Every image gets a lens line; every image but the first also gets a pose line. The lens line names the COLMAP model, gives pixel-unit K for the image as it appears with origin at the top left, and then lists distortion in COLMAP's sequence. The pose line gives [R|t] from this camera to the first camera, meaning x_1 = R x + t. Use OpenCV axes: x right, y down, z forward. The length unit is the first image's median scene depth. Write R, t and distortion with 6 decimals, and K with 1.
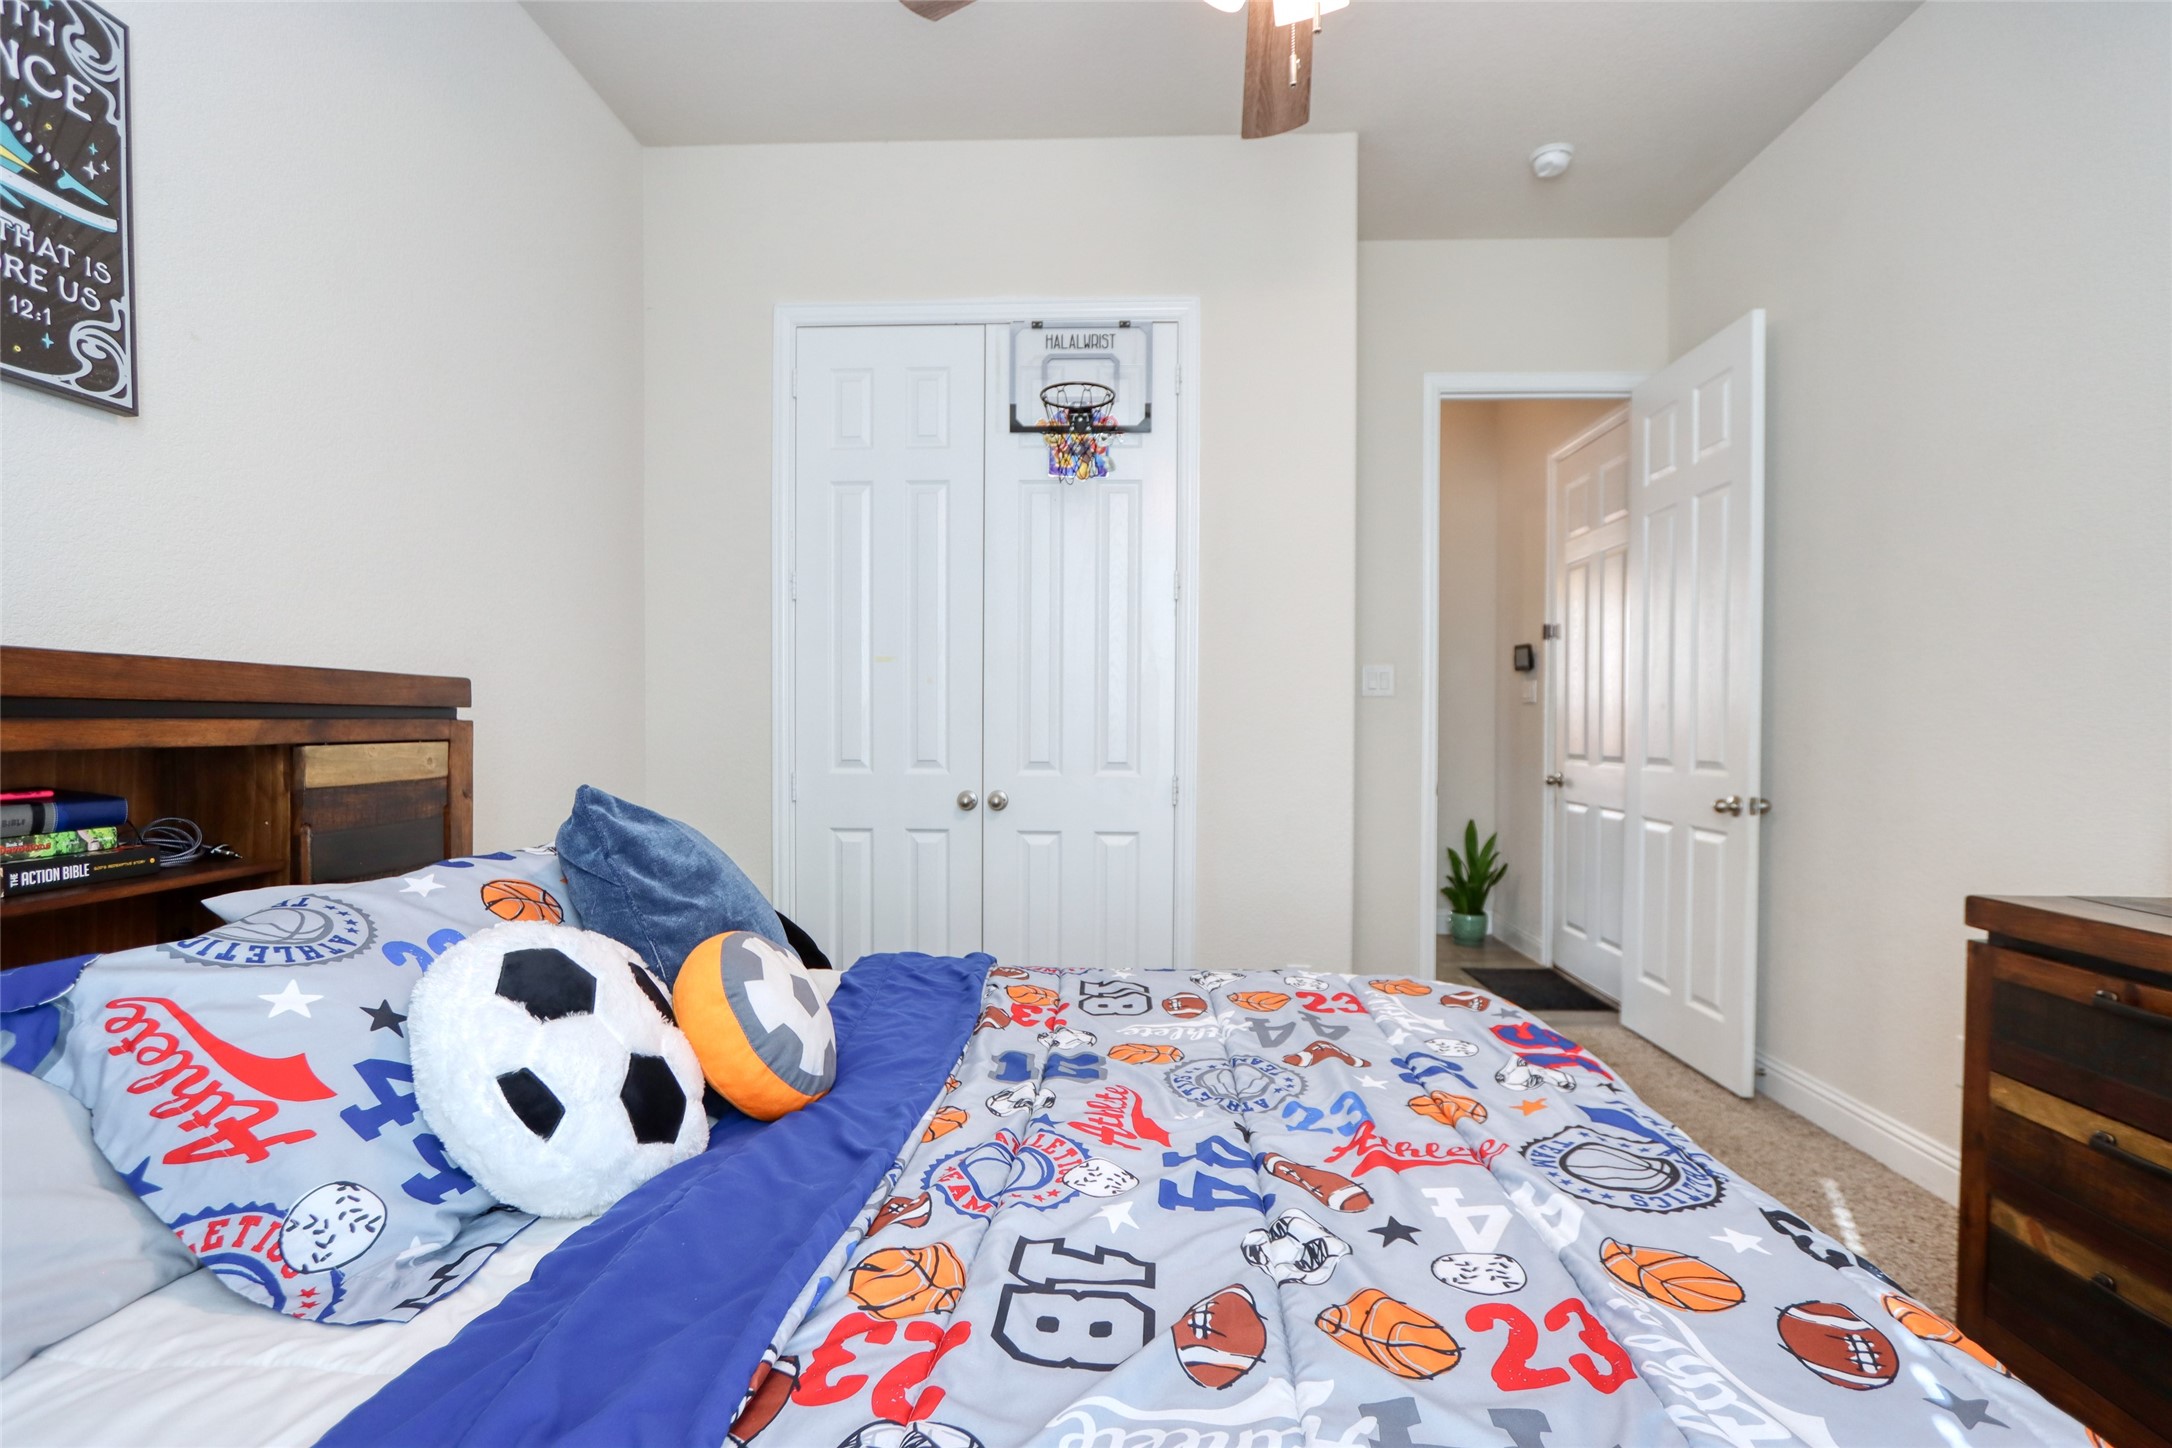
lens RADIAL K [[1080.5, 0, 1092.2], [0, 1080.5, 741.9], [0, 0, 1]] dist [-0.019276, 0.004520]
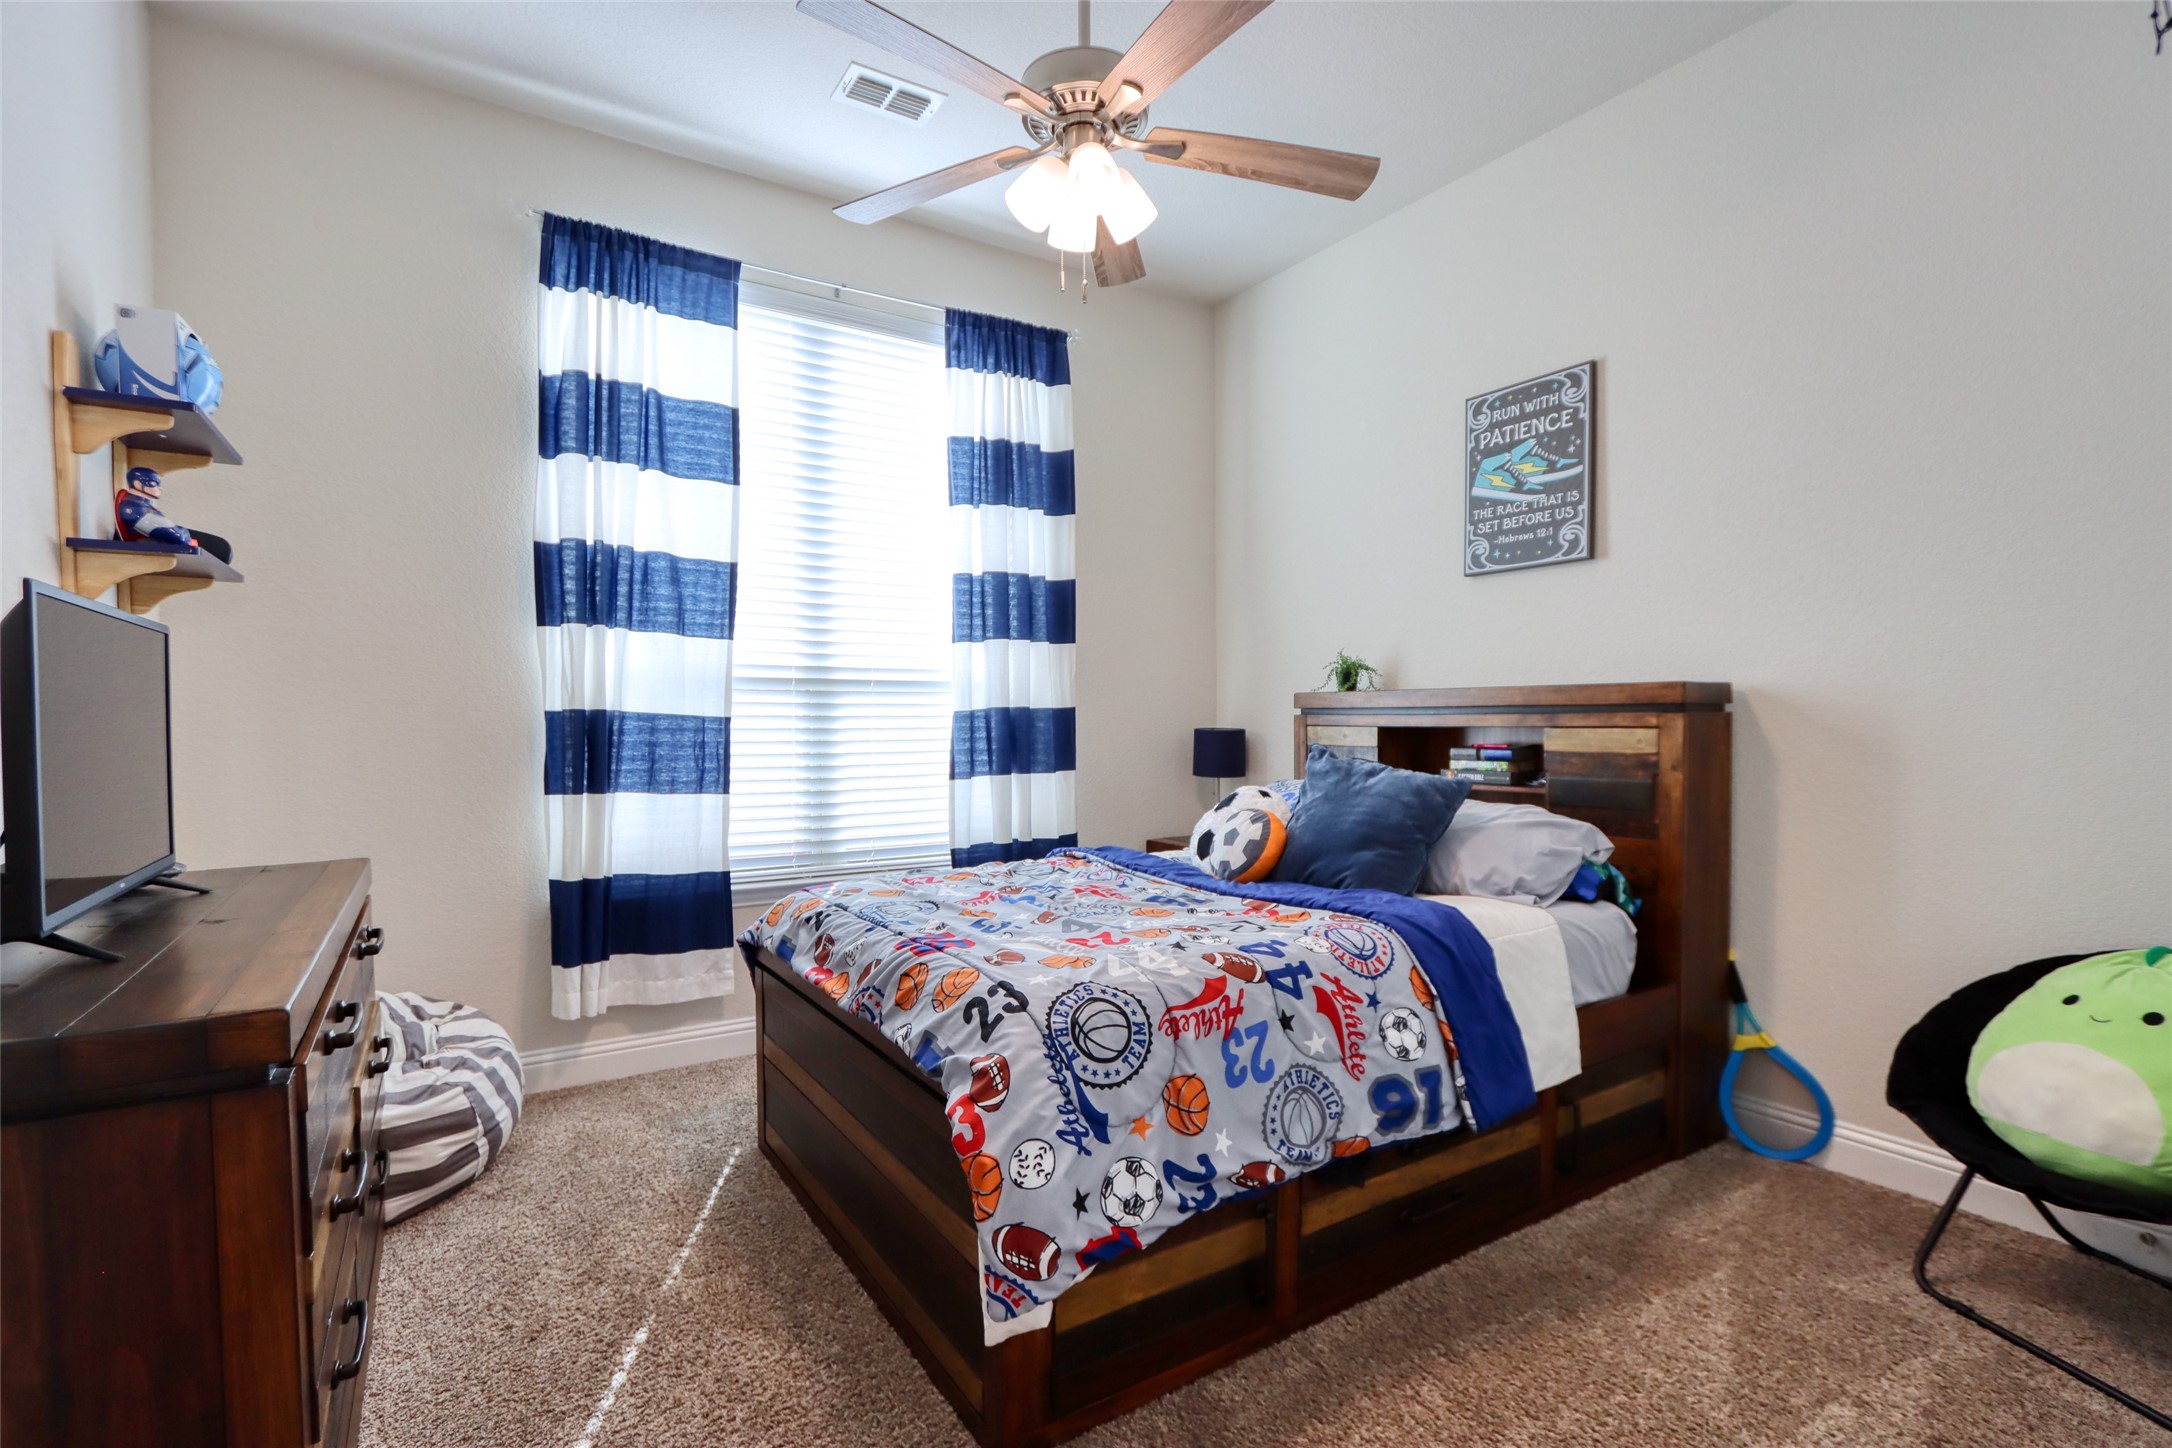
lens RADIAL K [[1080.5, 0, 1092.2], [0, 1080.5, 741.9], [0, 0, 1]] dist [-0.019276, 0.004520]
pose [[-0.836847, 0.015642, -0.547213, 1.000969], [-0.005278, 0.999315, 0.036636, -0.039026], [0.547411, 0.033547, -0.836191, 2.272864]]
